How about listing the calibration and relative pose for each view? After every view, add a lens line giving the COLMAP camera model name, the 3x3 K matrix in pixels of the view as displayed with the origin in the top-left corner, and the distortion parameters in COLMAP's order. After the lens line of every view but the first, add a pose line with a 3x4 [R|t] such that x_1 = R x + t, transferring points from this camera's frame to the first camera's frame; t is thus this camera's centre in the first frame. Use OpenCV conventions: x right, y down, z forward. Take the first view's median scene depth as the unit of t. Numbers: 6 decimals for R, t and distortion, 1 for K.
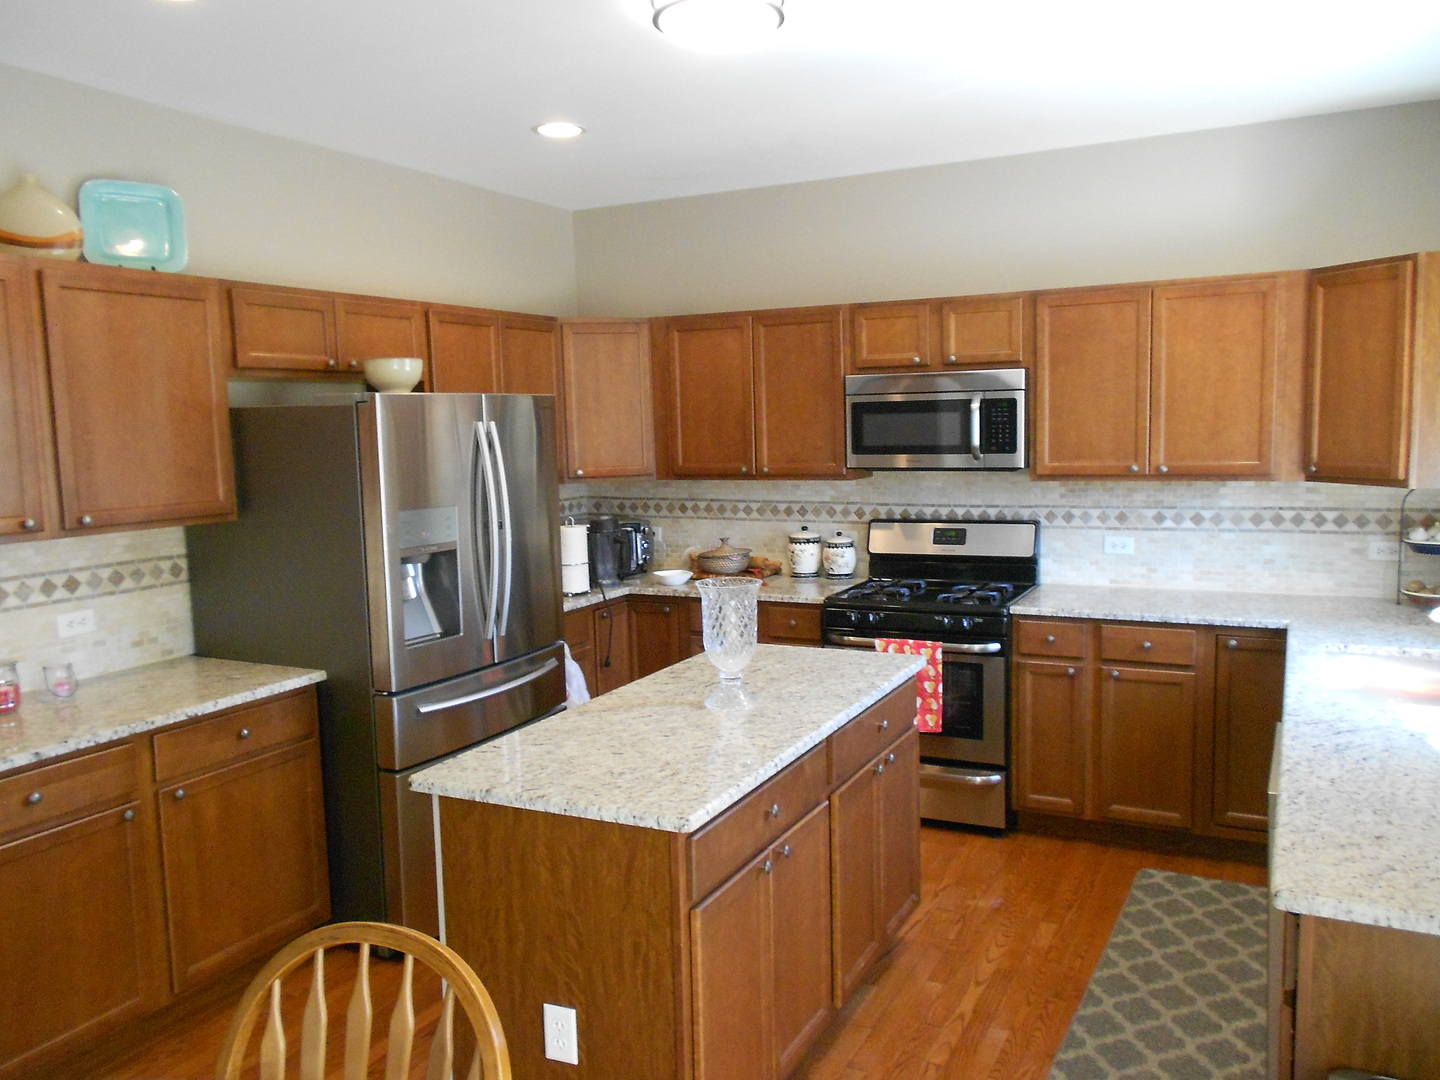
lens RADIAL K [[1137.6, 0, 720.4], [0, 1137.6, 543.9], [0, 0, 1]] dist [0.018594, -0.004639]
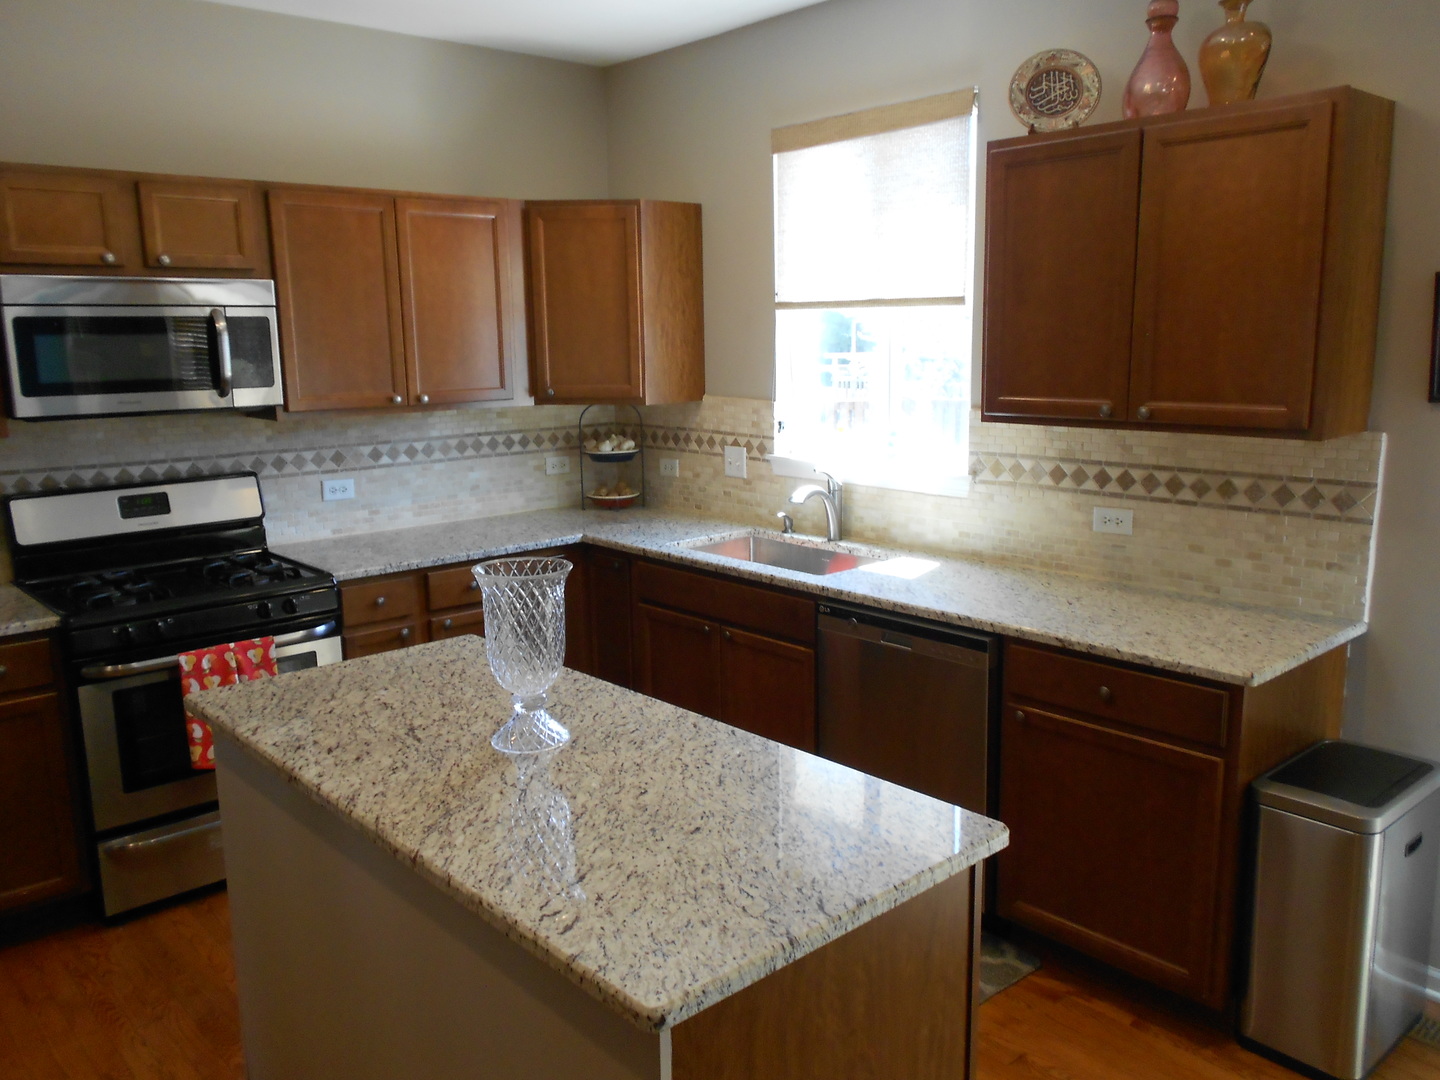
lens RADIAL K [[1137.6, 0, 711.8], [0, 1137.6, 543.7], [0, 0, 1]] dist [0.018594, -0.004639]
pose [[0.361910, -0.151947, 0.919746, -0.389622], [0.109462, 0.986728, 0.119940, -0.033890], [-0.925764, 0.057270, 0.373739, 0.428359]]
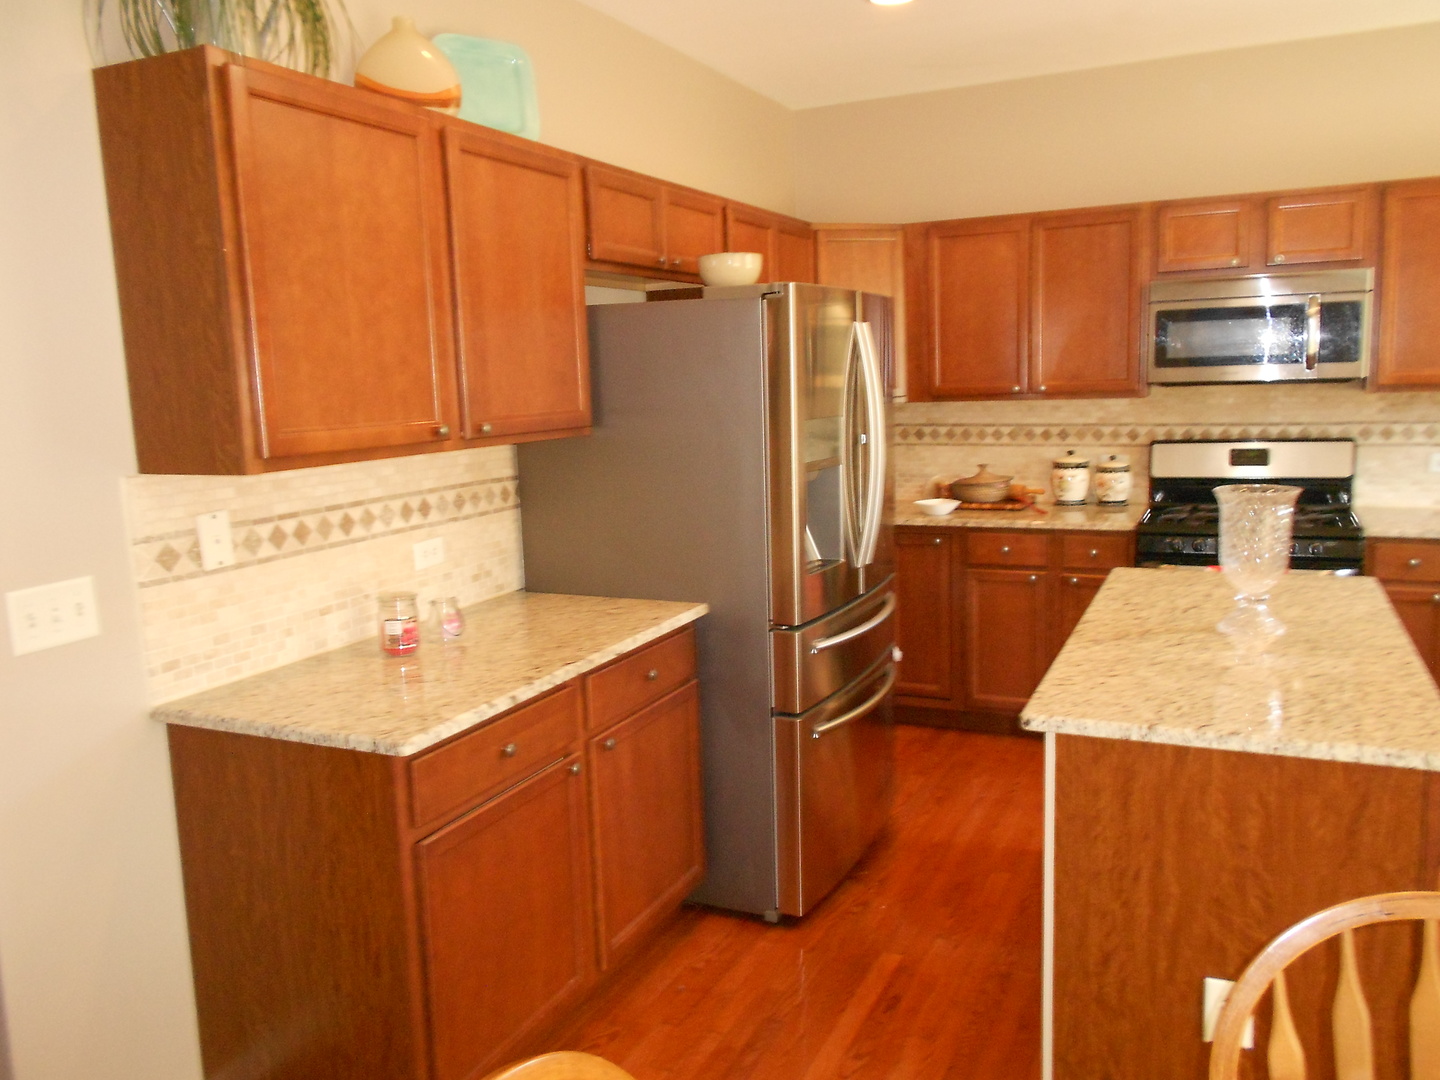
lens RADIAL K [[1137.6, 0, 727.1], [0, 1137.6, 540.5], [0, 0, 1]] dist [0.018594, -0.004639]
pose [[0.999162, -0.013942, 0.038492, -0.288882], [0.012519, 0.999238, 0.036958, 0.023838], [-0.038978, -0.036445, 0.998575, 0.097916]]
